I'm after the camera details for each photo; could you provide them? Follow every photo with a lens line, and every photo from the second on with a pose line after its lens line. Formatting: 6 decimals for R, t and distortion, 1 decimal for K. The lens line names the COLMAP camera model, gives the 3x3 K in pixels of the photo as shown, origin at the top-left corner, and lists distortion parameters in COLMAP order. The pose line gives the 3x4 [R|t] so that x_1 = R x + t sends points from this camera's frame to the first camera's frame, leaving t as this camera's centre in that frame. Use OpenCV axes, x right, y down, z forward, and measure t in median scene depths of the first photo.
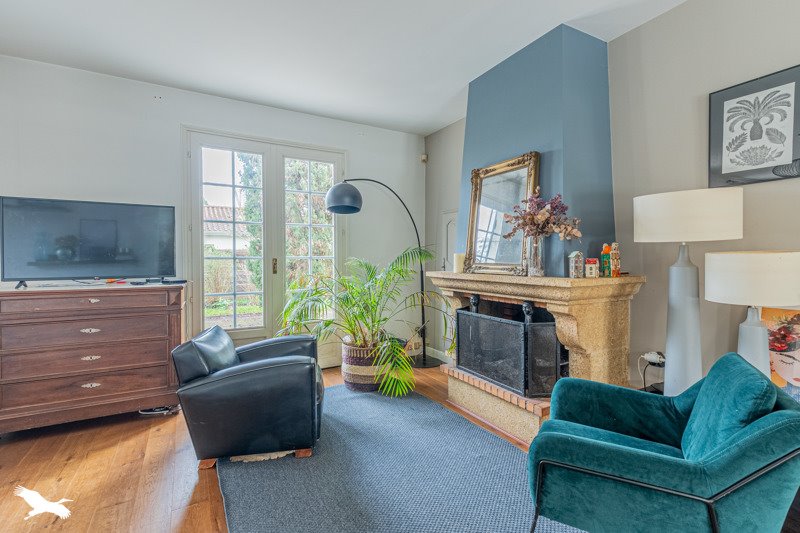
lens RADIAL K [[373.6, 0, 400.6], [0, 373.6, 262.6], [0, 0, 1]] dist [0.021435, -0.000186]
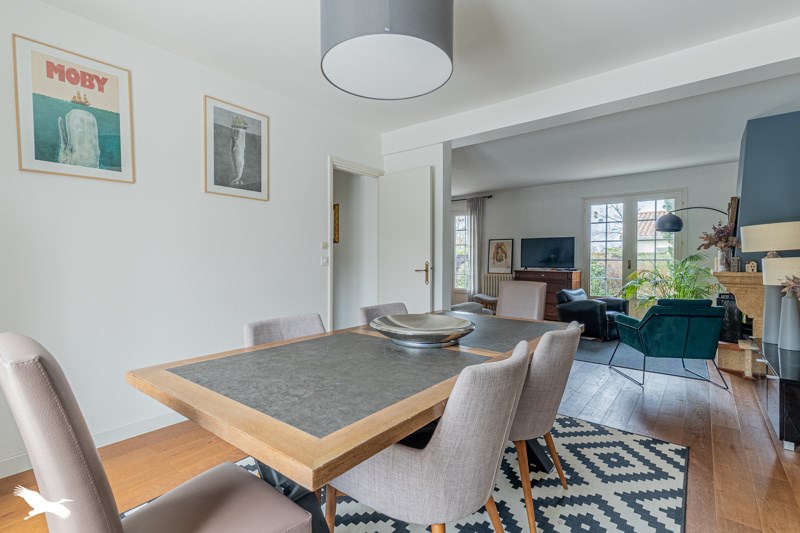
lens RADIAL K [[373.6, 0, 400.6], [0, 373.6, 262.6], [0, 0, 1]] dist [0.021435, -0.000186]
pose [[0.371435, 0.011323, -0.928390, 1.221566], [-0.015879, 0.999857, 0.005841, 0.010541], [0.928323, 0.012573, 0.371562, -0.887871]]
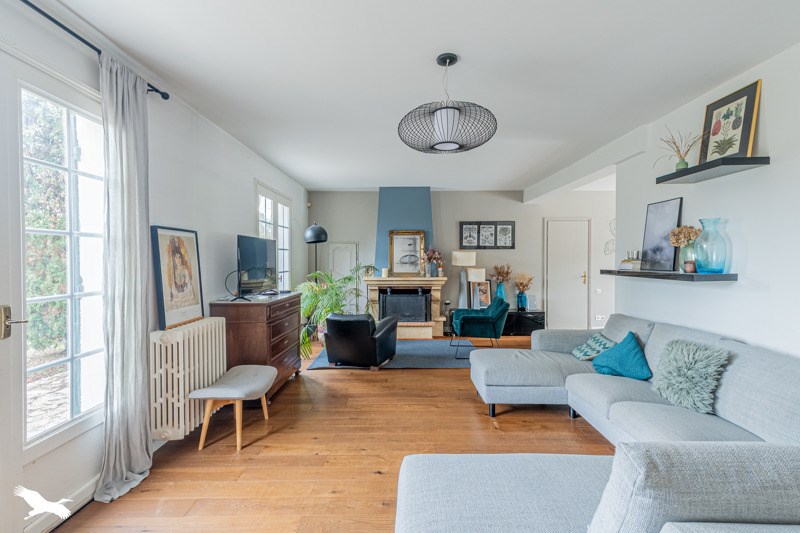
lens RADIAL K [[379.3, 0, 401.0], [0, 379.3, 261.0], [0, 0, 1]] dist [0.020316, -0.000060]
pose [[0.489860, -0.004020, 0.871792, -1.820456], [0.013576, 0.999903, -0.003017, -0.063283], [-0.871696, 0.013313, 0.489867, -0.160745]]
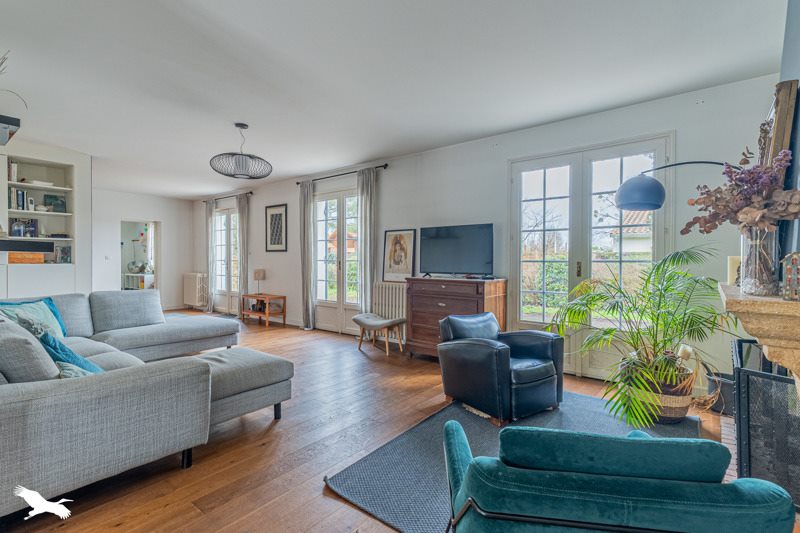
lens RADIAL K [[379.3, 0, 401.0], [0, 379.3, 261.0], [0, 0, 1]] dist [0.020316, -0.000060]
pose [[0.369742, 0.004126, -0.929125, 0.616667], [-0.015350, 0.999881, -0.001668, -0.004411], [0.929008, 0.014879, 0.369762, 0.203285]]
